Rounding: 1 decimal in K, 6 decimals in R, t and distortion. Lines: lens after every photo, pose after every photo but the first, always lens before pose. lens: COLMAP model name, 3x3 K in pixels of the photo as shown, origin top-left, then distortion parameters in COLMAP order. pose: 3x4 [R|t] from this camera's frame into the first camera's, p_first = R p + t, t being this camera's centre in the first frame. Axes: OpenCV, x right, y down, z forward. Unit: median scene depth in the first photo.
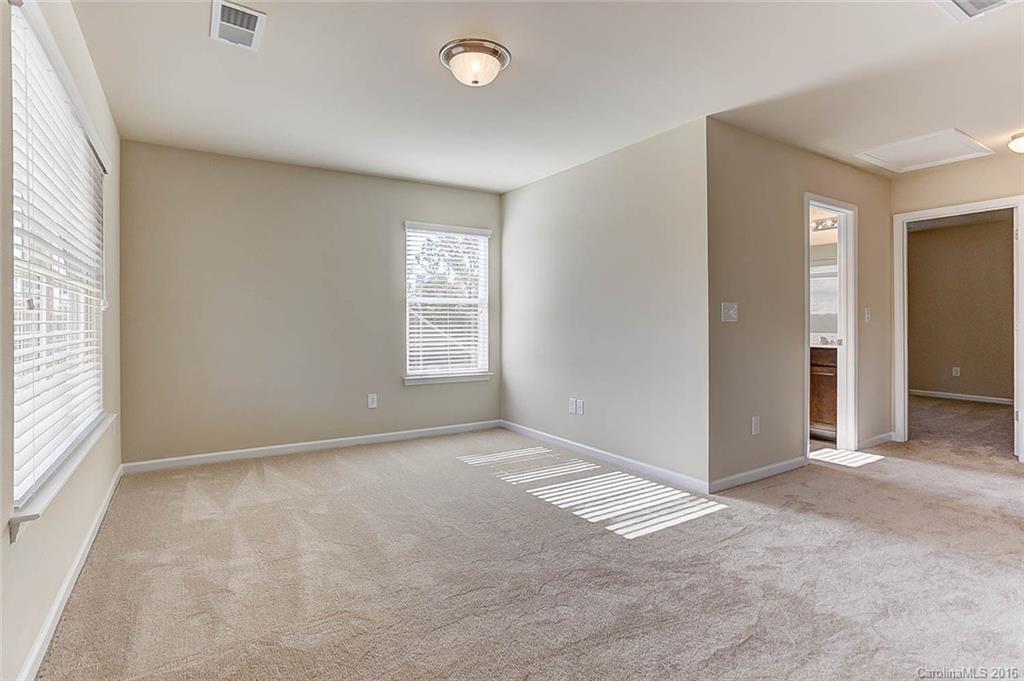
lens RADIAL K [[505.7, 0, 508.9], [0, 505.7, 327.5], [0, 0, 1]] dist [-0.038628, 0.031906]
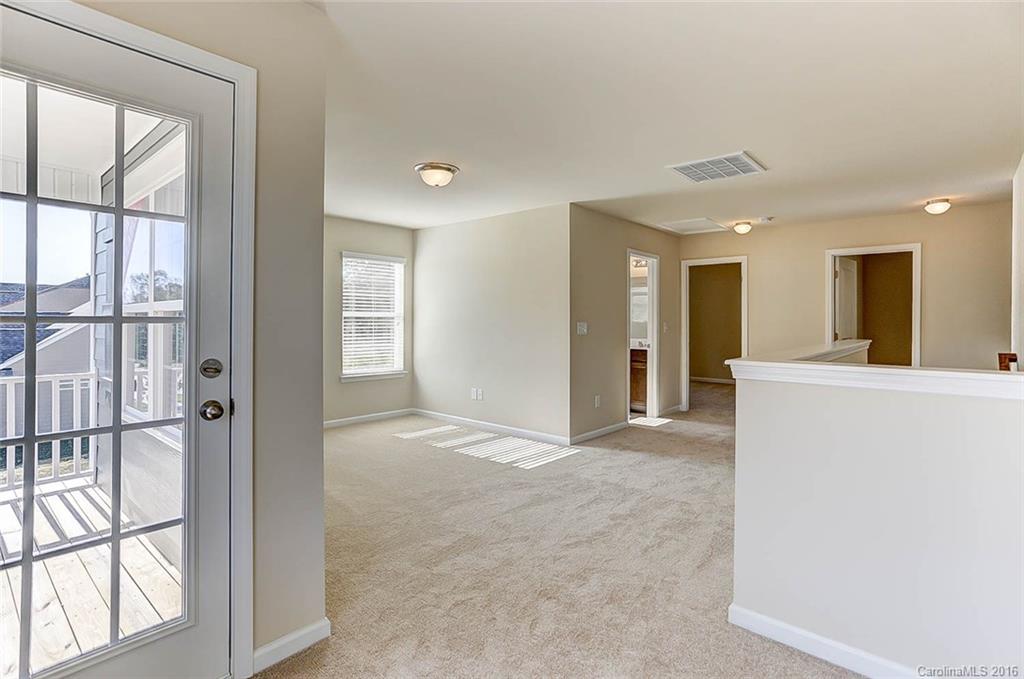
lens RADIAL K [[505.7, 0, 508.9], [0, 505.7, 326.5], [0, 0, 1]] dist [-0.038628, 0.031906]
pose [[0.958752, 0.003646, 0.284222, -0.185384], [-0.003943, 0.999992, 0.000472, -0.030222], [-0.284218, -0.001574, 0.958758, -0.362014]]
